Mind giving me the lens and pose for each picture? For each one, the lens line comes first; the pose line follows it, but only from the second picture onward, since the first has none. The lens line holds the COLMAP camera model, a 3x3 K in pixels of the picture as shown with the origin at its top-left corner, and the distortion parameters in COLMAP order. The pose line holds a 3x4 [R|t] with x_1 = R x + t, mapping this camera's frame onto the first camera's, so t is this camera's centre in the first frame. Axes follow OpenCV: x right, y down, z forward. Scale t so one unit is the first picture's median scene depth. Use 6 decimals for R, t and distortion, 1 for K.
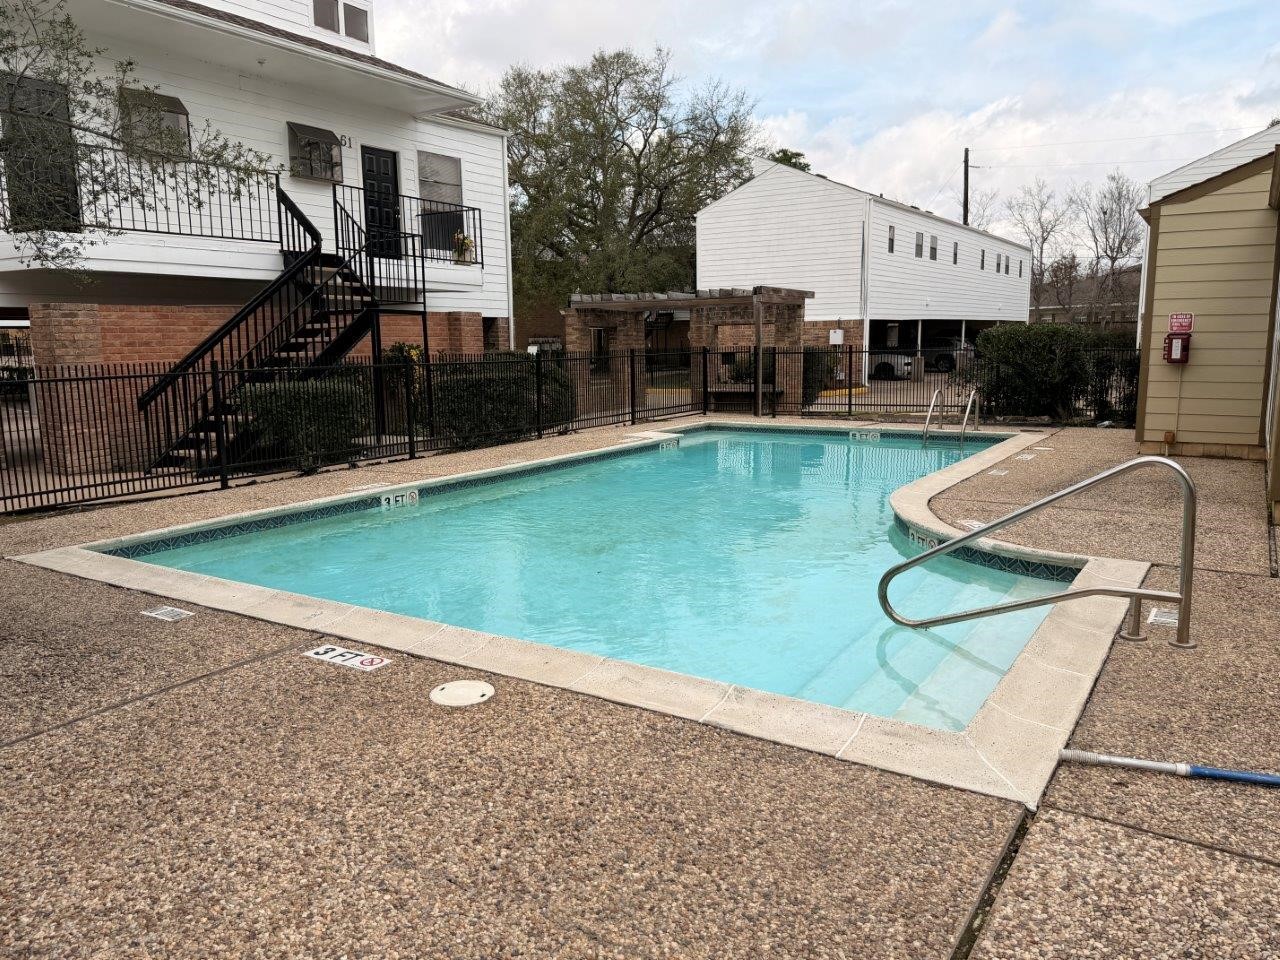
lens RADIAL K [[895.4, 0, 640.0], [0, 895.4, 480.0], [0, 0, 1]] dist [0.109016, -0.161463]
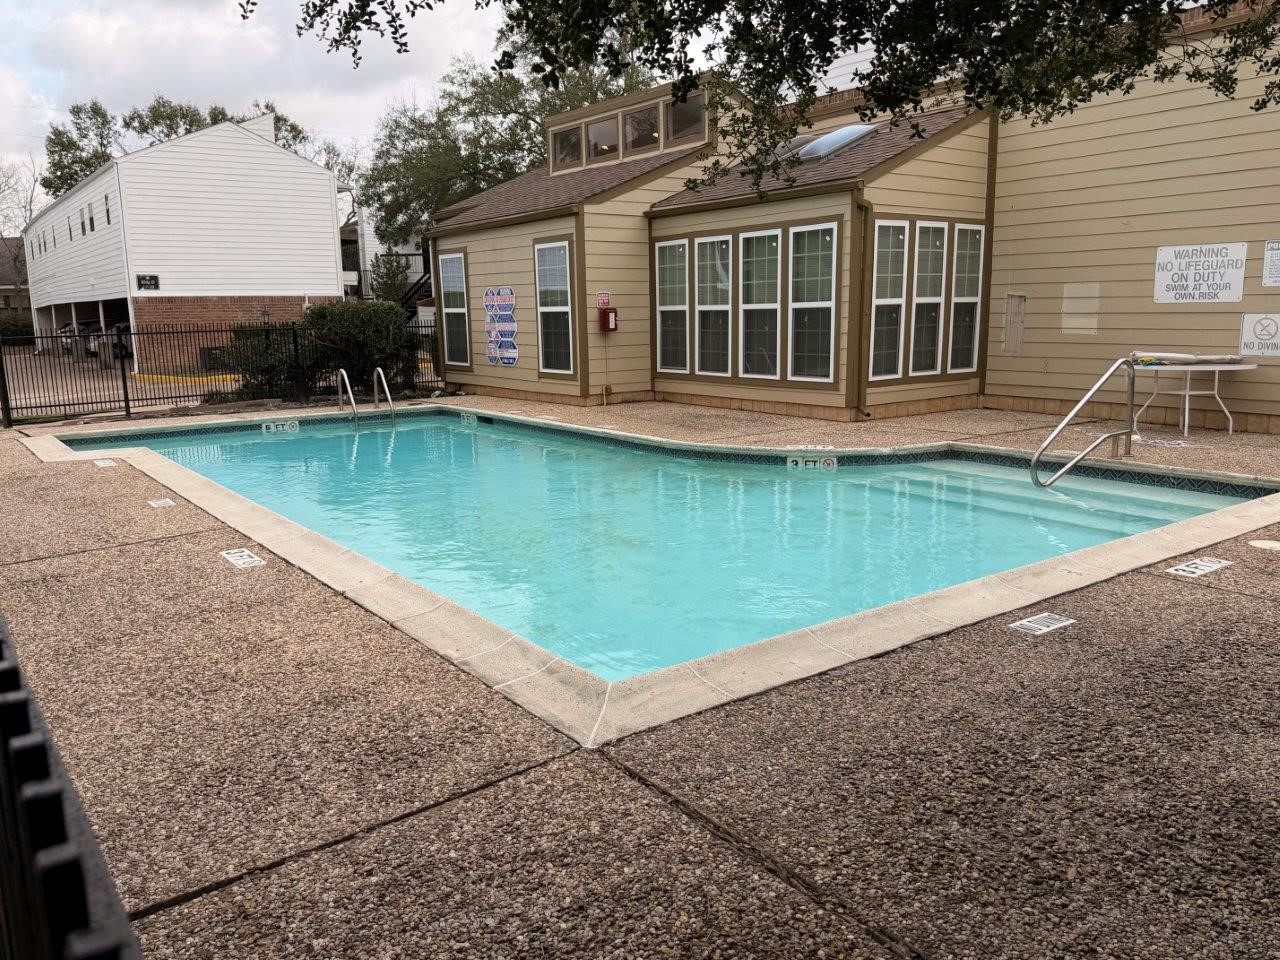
lens RADIAL K [[964.8, 0, 640.0], [0, 964.8, 480.0], [0, 0, 1]] dist [0.003412, 0.000646]
pose [[0.364817, -0.151876, 0.918609, -1.434328], [0.153805, 0.982882, 0.101420, -0.117822], [-0.918288, 0.104287, 0.381932, 1.014709]]
